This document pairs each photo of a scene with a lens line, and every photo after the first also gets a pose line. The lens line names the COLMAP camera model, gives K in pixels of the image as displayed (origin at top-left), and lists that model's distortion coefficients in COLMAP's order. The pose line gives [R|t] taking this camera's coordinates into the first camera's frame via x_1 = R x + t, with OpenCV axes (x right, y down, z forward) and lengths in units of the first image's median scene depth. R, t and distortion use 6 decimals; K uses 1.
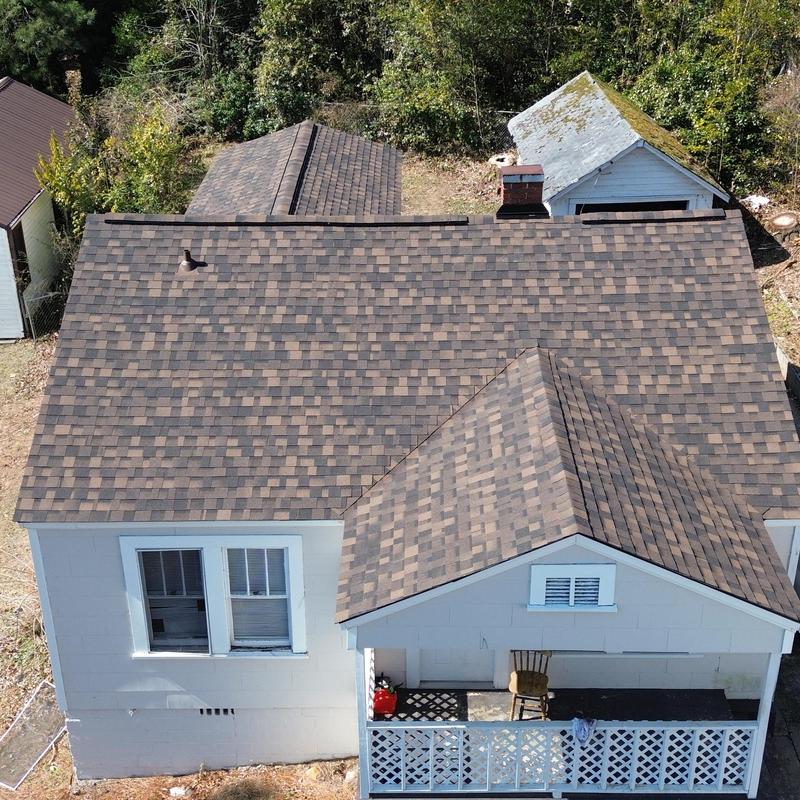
lens RADIAL K [[1140.0, 0, 400.0], [0, 1140.0, 400.0], [0, 0, 1]] dist [0.166454, -0.421038]
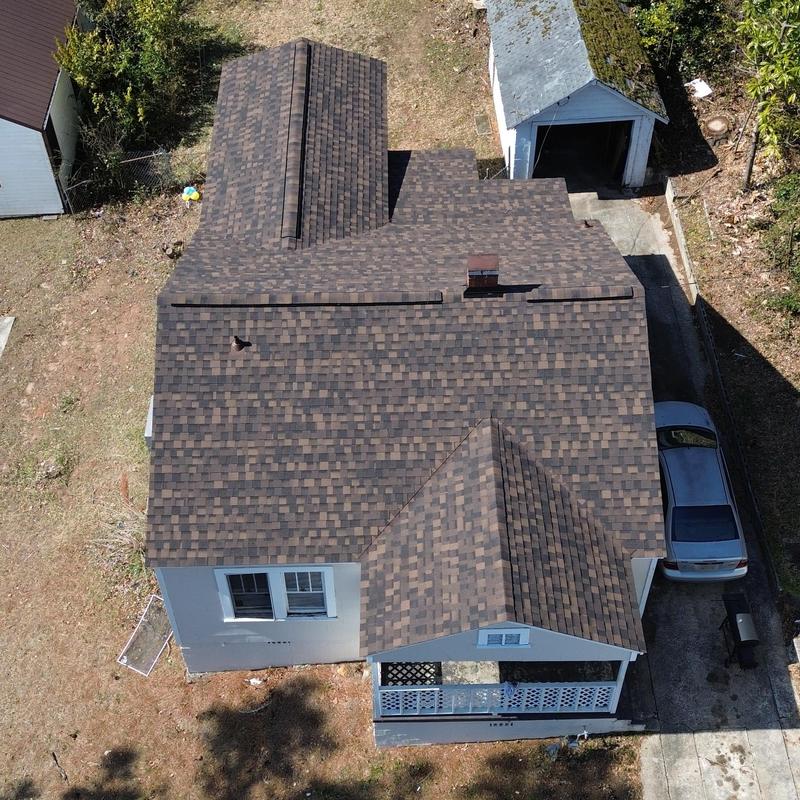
lens RADIAL K [[1140.0, 0, 400.0], [0, 1140.0, 400.0], [0, 0, 1]] dist [0.166454, -0.421038]
pose [[0.999748, -0.018187, 0.013172, -0.011111], [0.012186, 0.932081, 0.362044, -0.594015], [-0.018862, -0.361792, 0.932068, -0.322062]]
